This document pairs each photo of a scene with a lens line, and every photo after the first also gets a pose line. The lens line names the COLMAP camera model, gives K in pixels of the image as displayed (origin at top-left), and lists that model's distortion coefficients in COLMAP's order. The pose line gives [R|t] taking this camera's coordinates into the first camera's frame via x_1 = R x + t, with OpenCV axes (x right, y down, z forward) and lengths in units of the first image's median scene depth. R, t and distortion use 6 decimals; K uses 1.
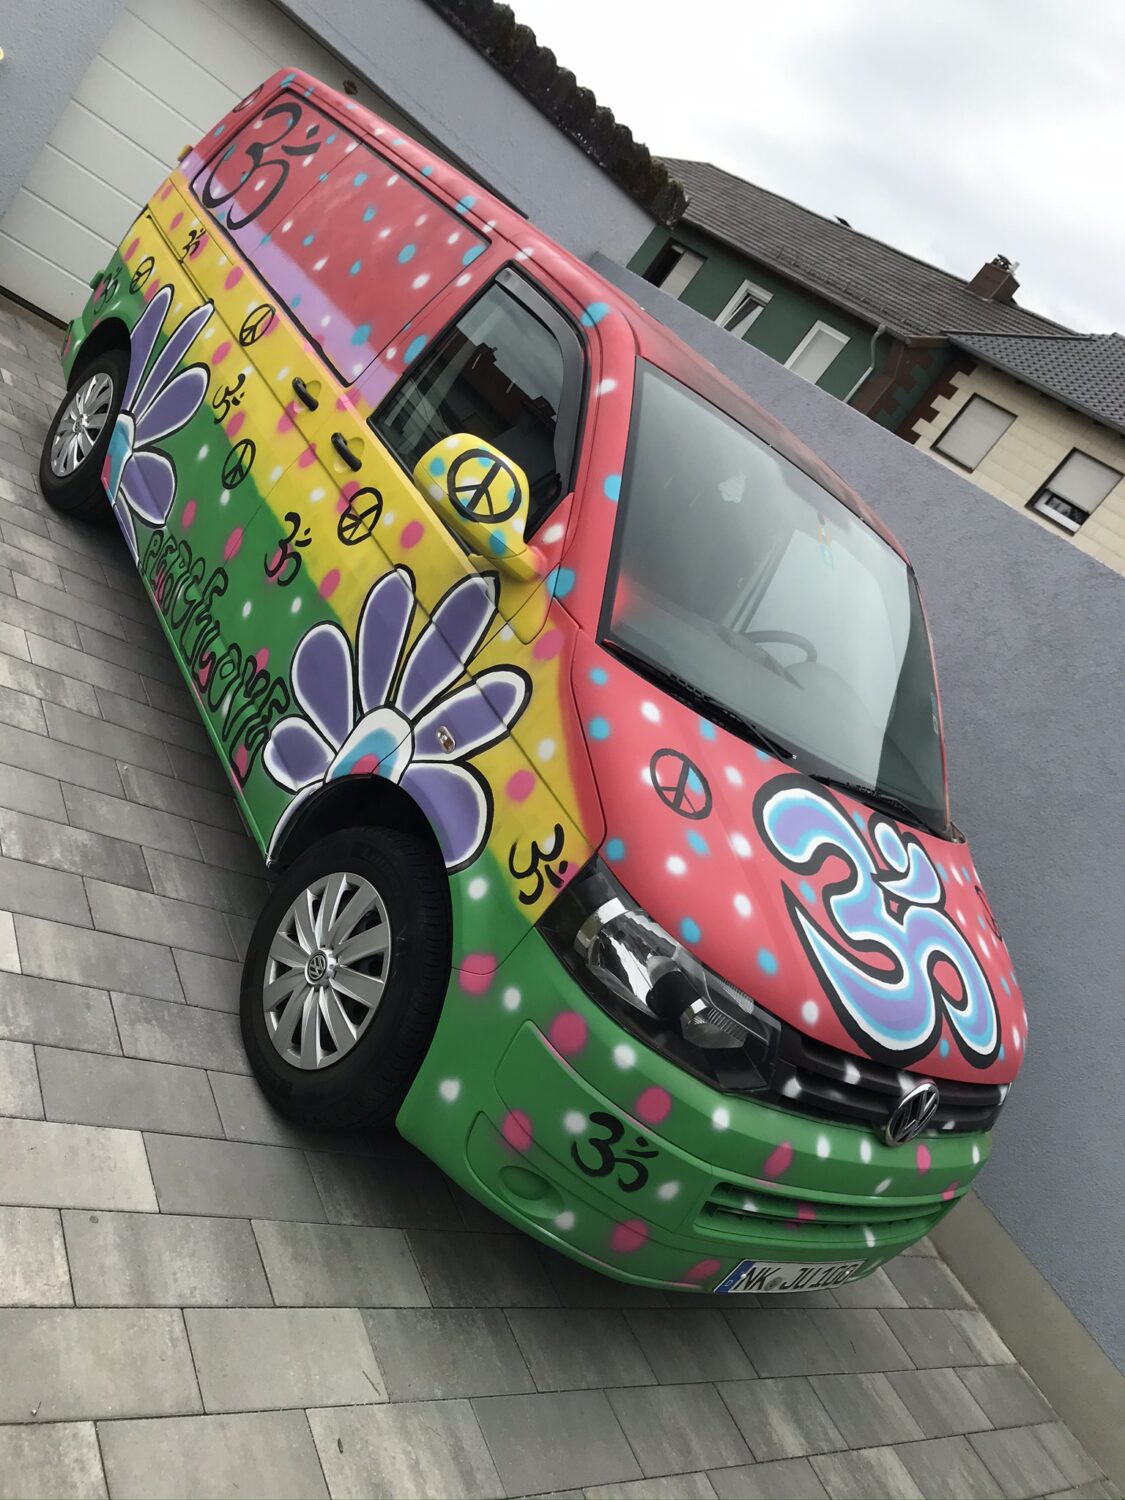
lens RADIAL K [[1266.6, 0, 554.7], [0, 1266.6, 701.2], [0, 0, 1]] dist [0.124814, -0.322225]
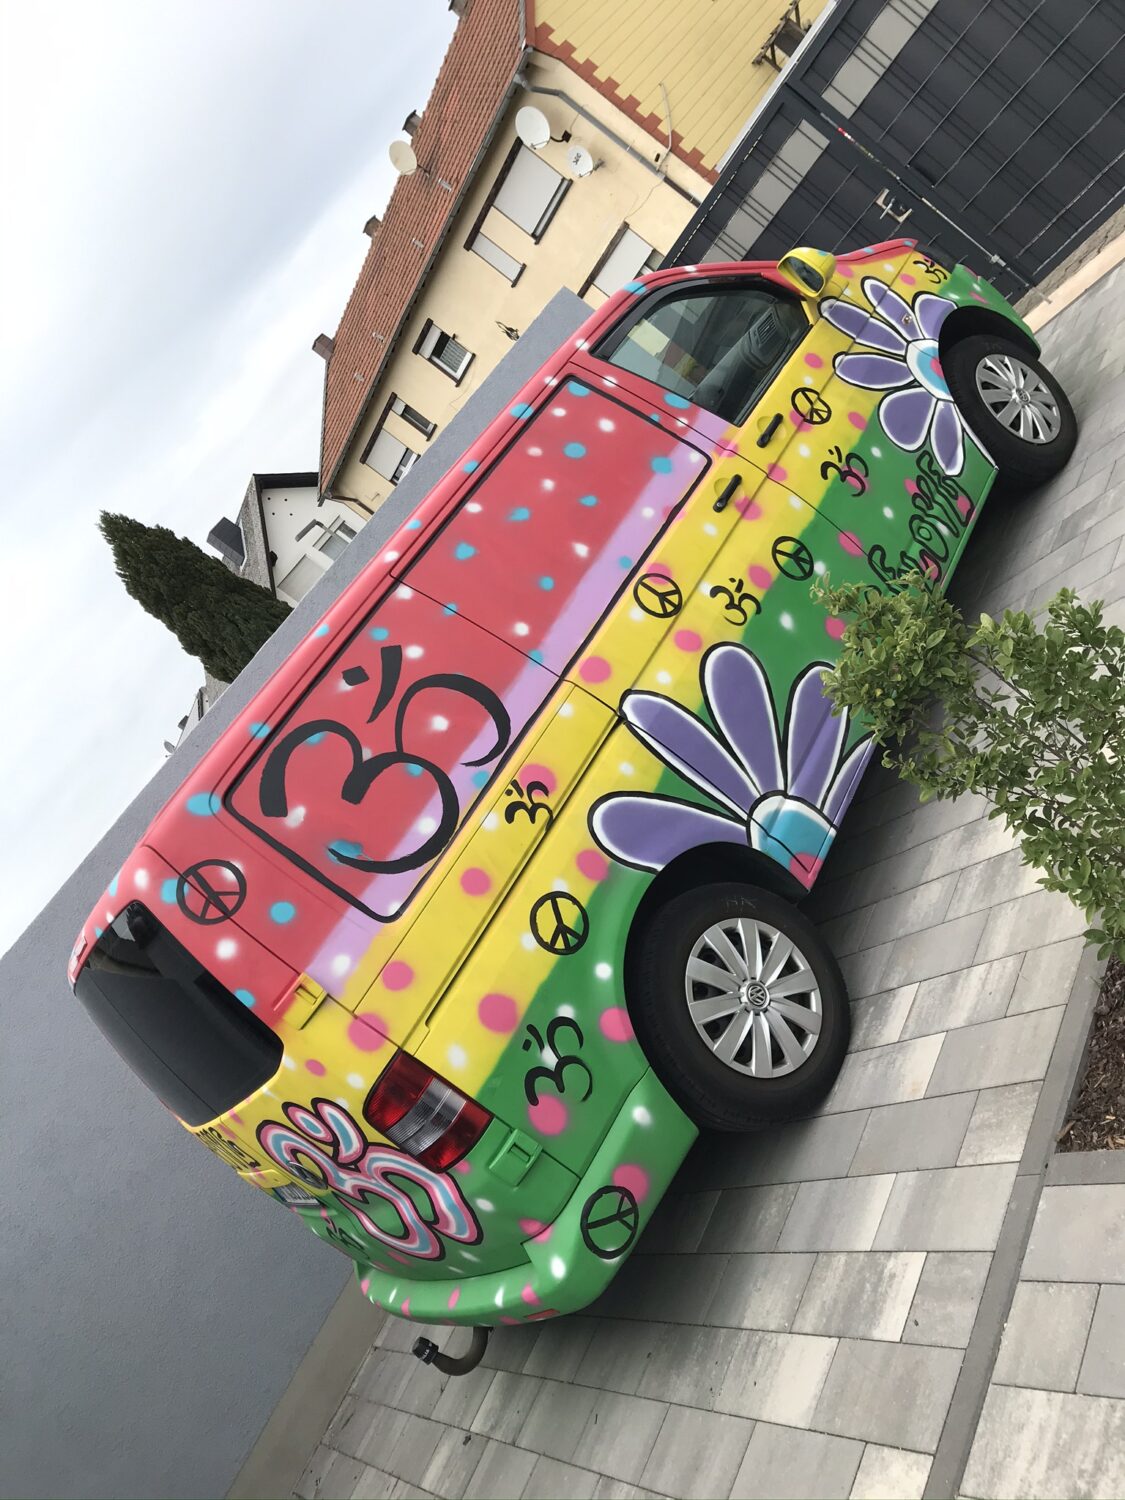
lens RADIAL K [[1266.6, 0, 554.7], [0, 1266.6, 701.2], [0, 0, 1]] dist [0.124814, -0.322225]
pose [[-0.555936, -0.395134, 0.731303, -1.106272], [0.720484, 0.209688, 0.661010, -1.161168], [-0.414533, 0.894371, 0.168115, 1.133448]]
